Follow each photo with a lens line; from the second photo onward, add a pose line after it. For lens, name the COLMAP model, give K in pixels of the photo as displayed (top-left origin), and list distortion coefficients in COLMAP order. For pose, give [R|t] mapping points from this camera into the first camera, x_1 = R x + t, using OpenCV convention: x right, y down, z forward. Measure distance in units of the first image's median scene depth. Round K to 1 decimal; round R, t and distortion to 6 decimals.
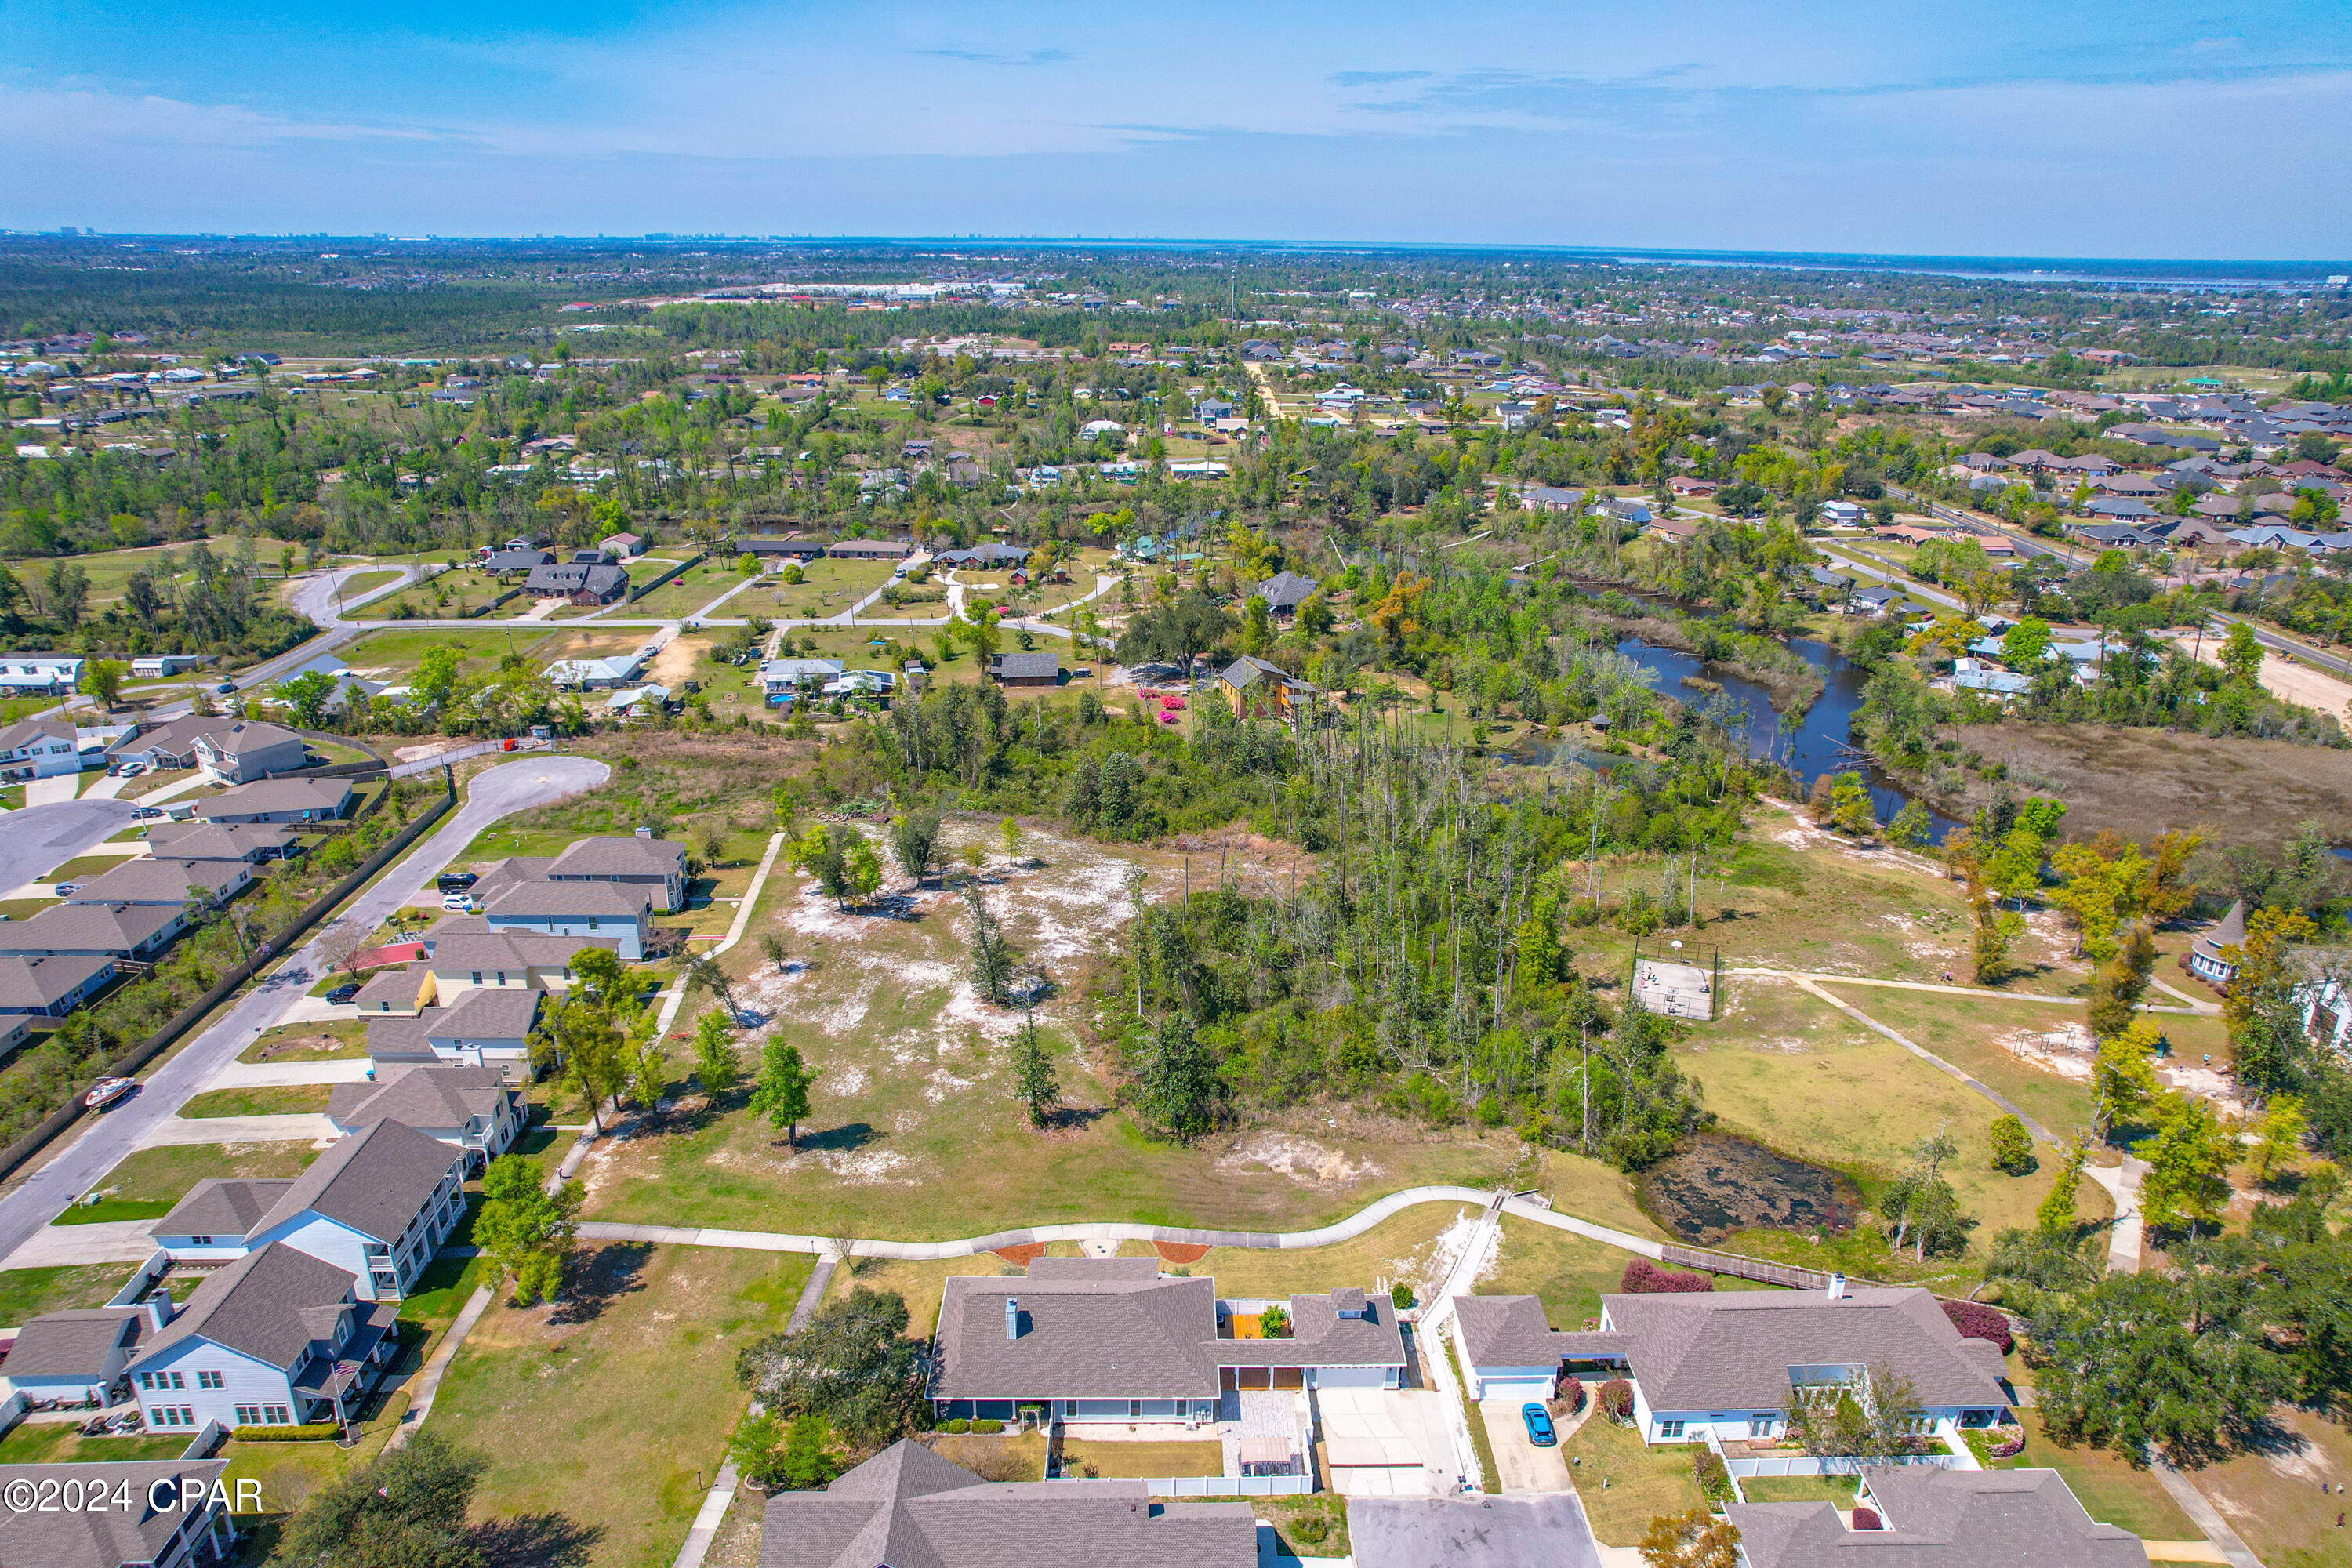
lens RADIAL K [[1500.3, 0, 1183.2], [0, 1500.3, 809.2], [0, 0, 1]] dist [-0.069676, 0.060515]
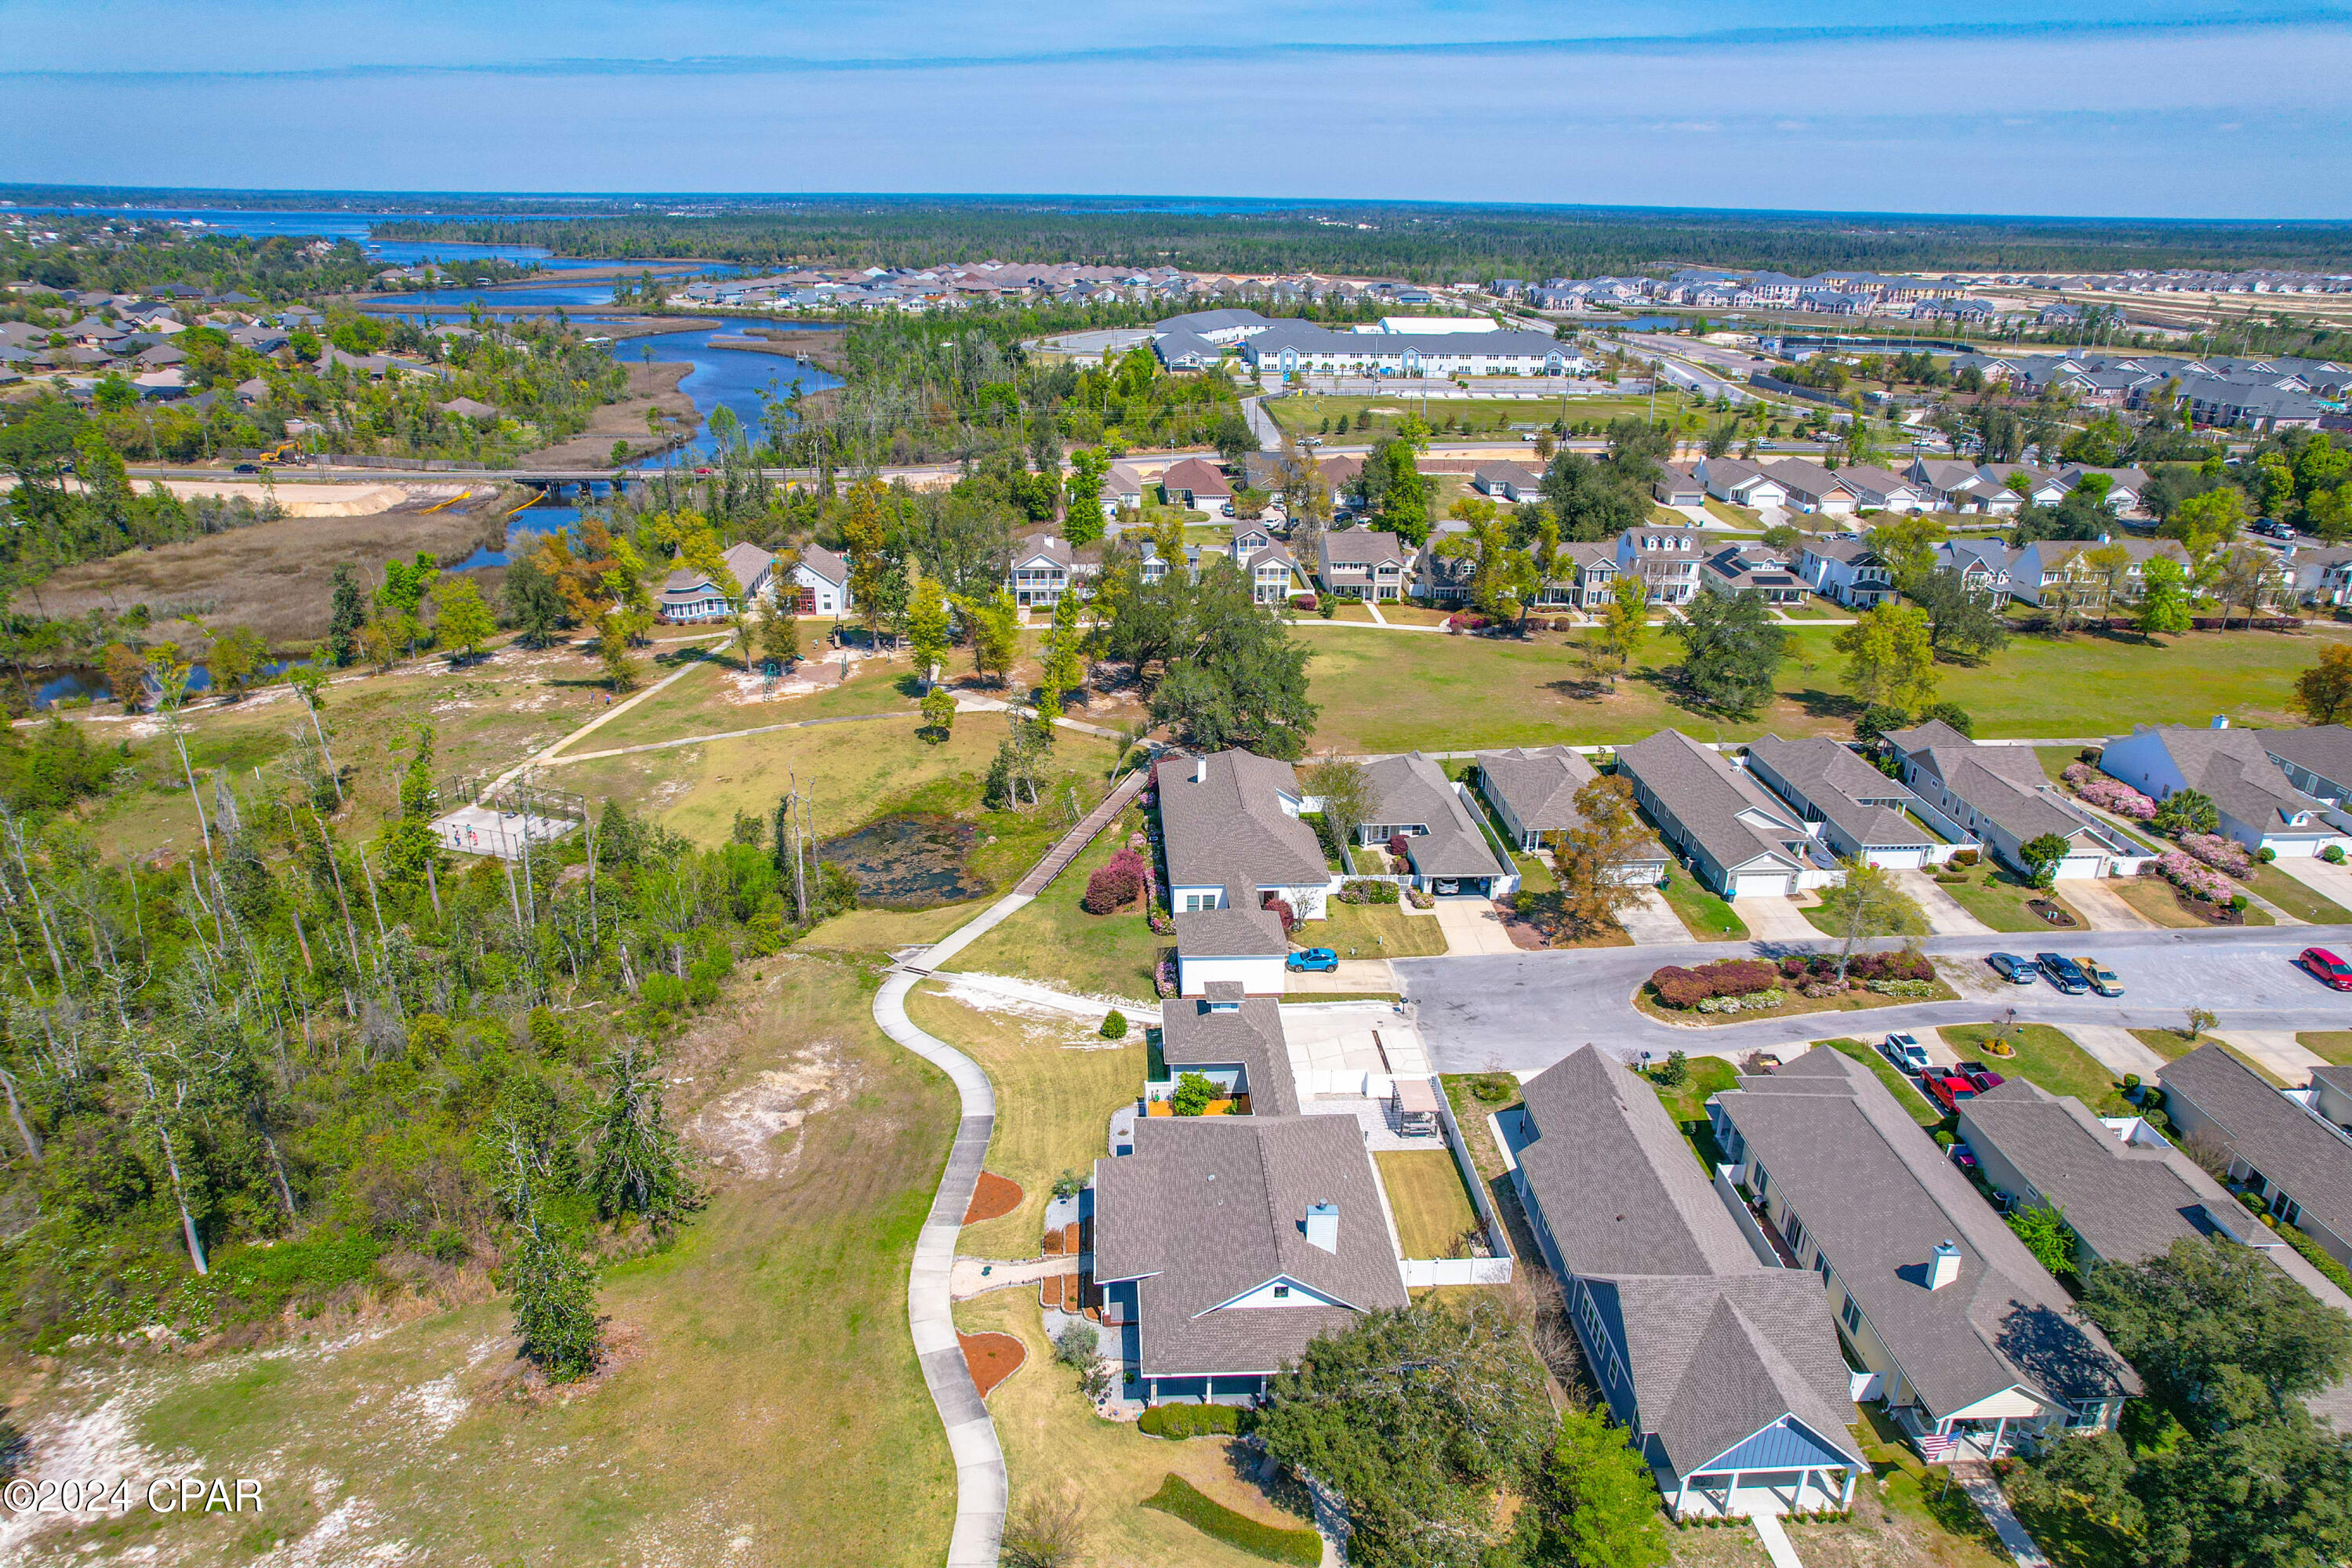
lens RADIAL K [[1500.3, 0, 1183.2], [0, 1500.3, 809.2], [0, 0, 1]] dist [-0.069676, 0.060515]
pose [[-0.032351, -0.394612, 0.918278, -0.361848], [0.347879, 0.856865, 0.380477, -0.055478], [-0.936981, 0.331759, 0.109557, 0.505852]]
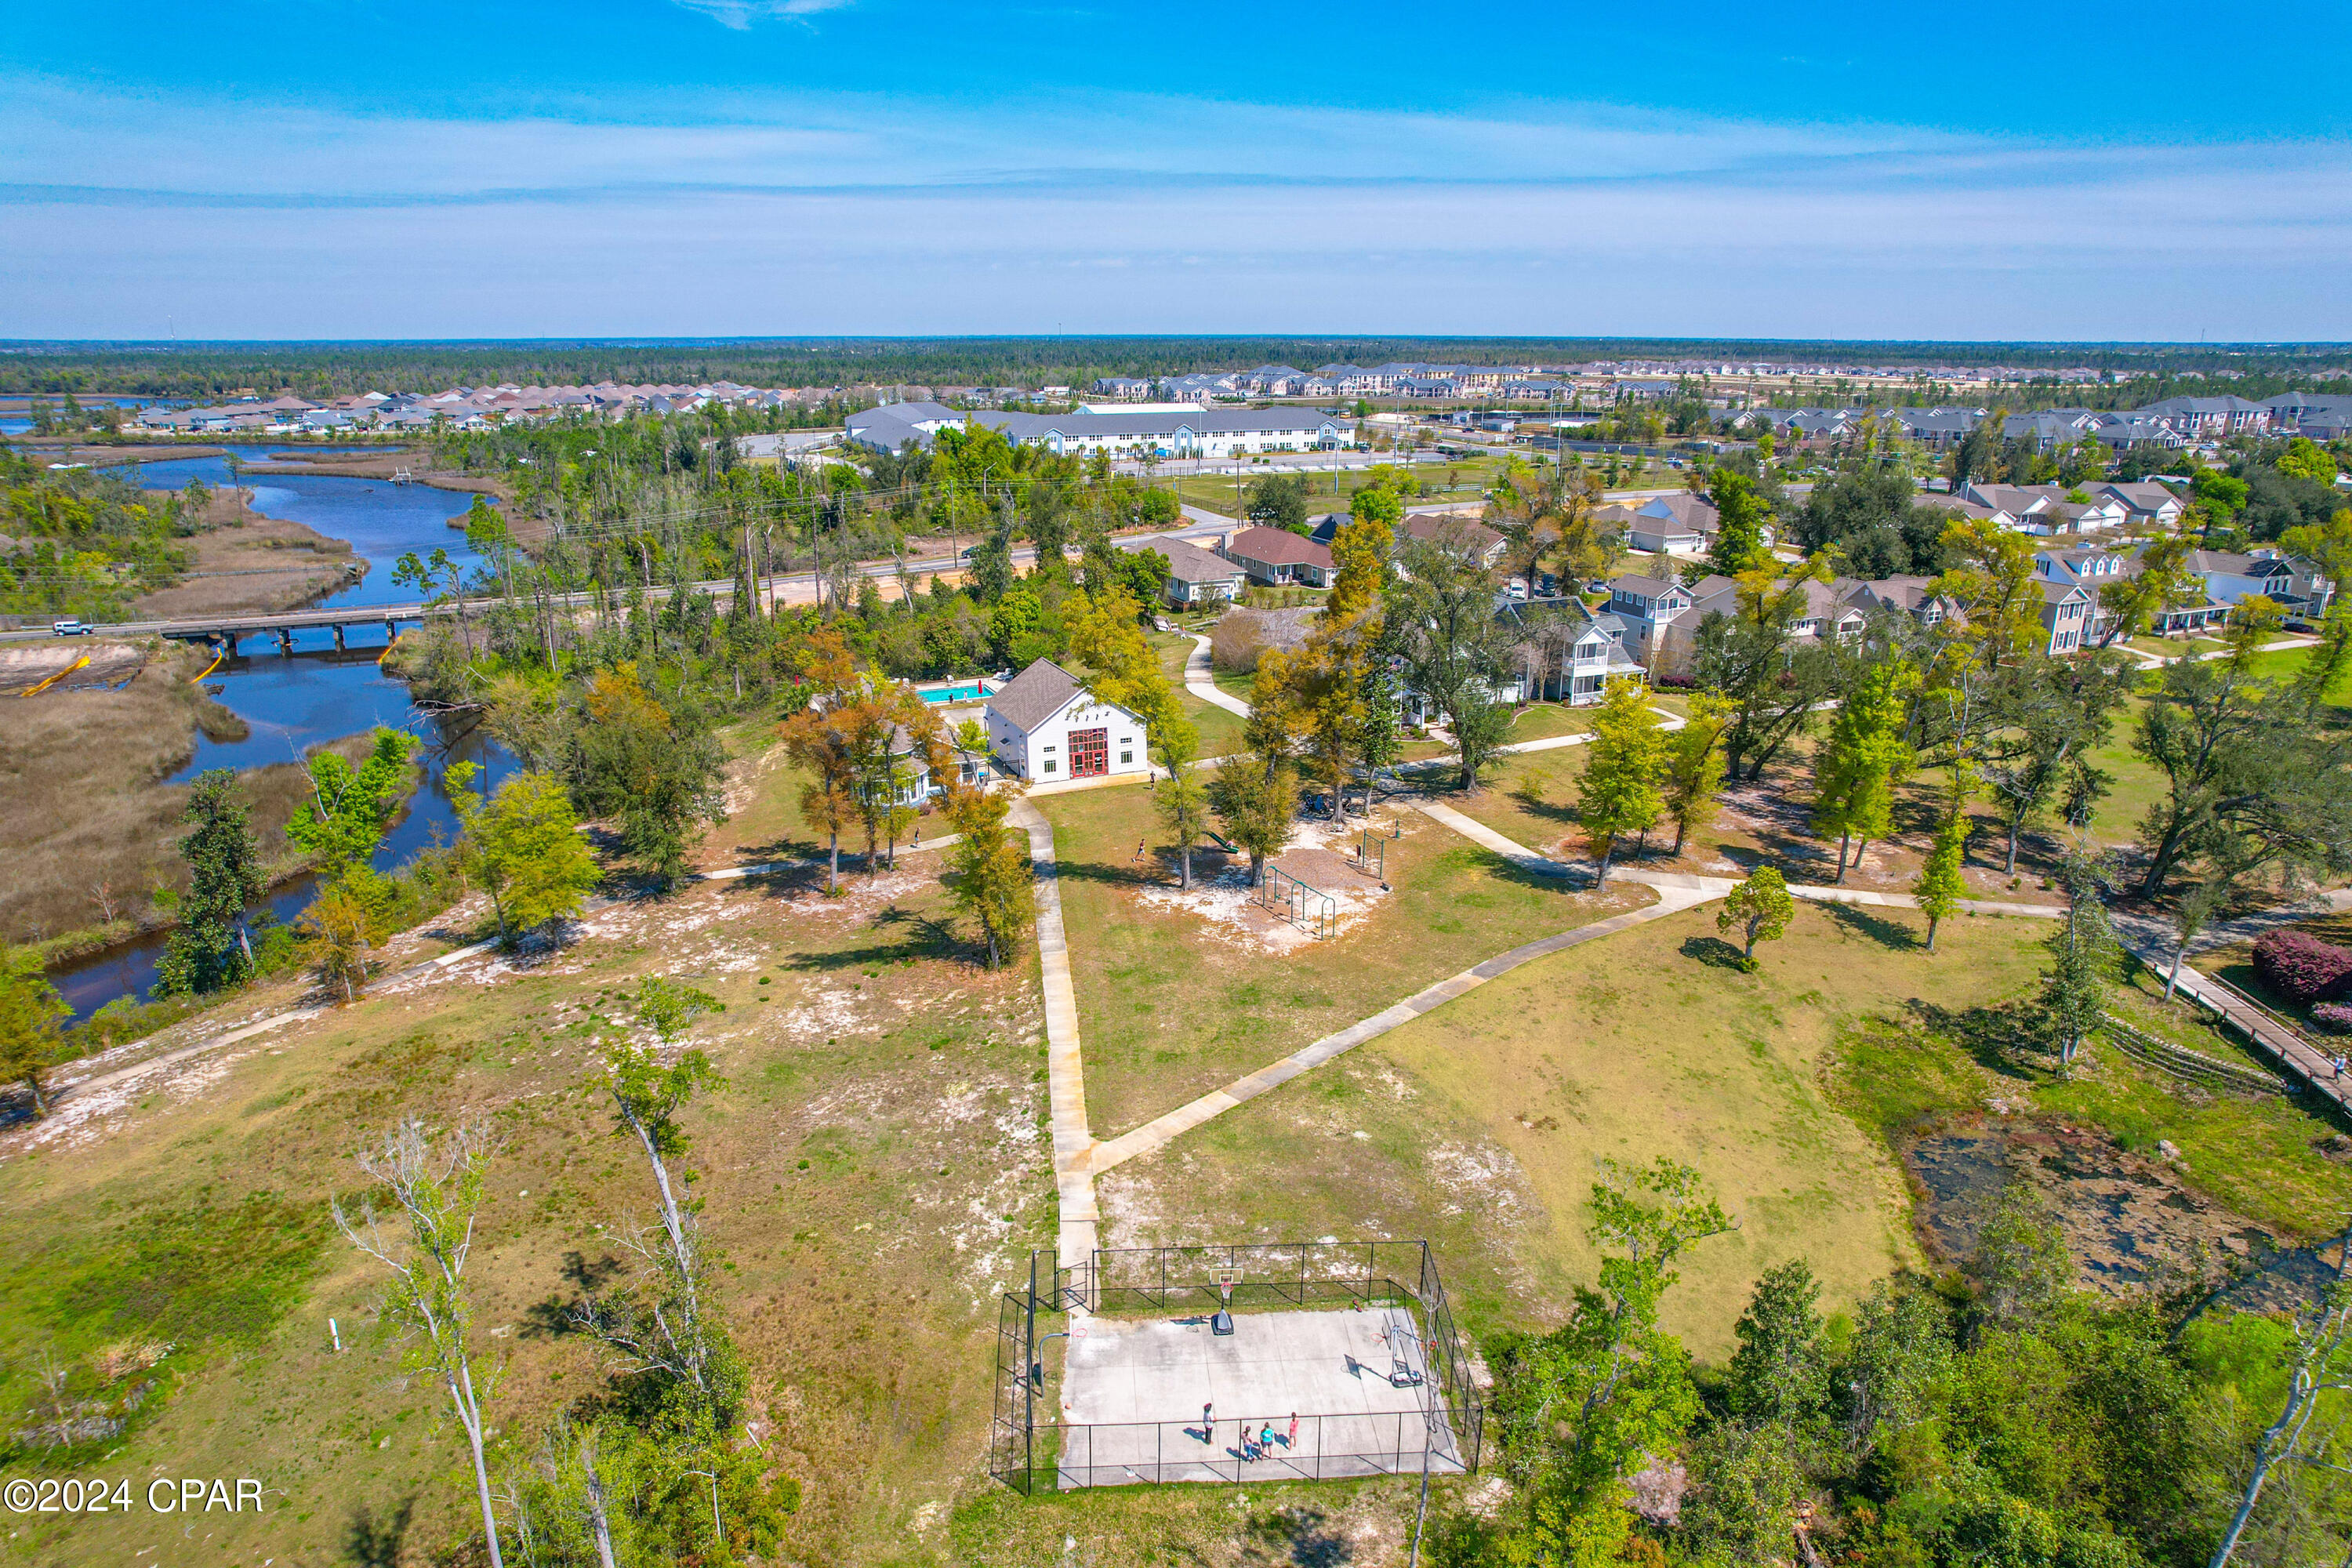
lens RADIAL K [[1500.3, 0, 1183.2], [0, 1500.3, 809.2], [0, 0, 1]] dist [-0.069676, 0.060515]
pose [[-0.383402, -0.292689, 0.875977, 0.092642], [0.327951, 0.843505, 0.425379, -0.100767], [-0.863395, 0.450369, -0.227414, 0.921309]]
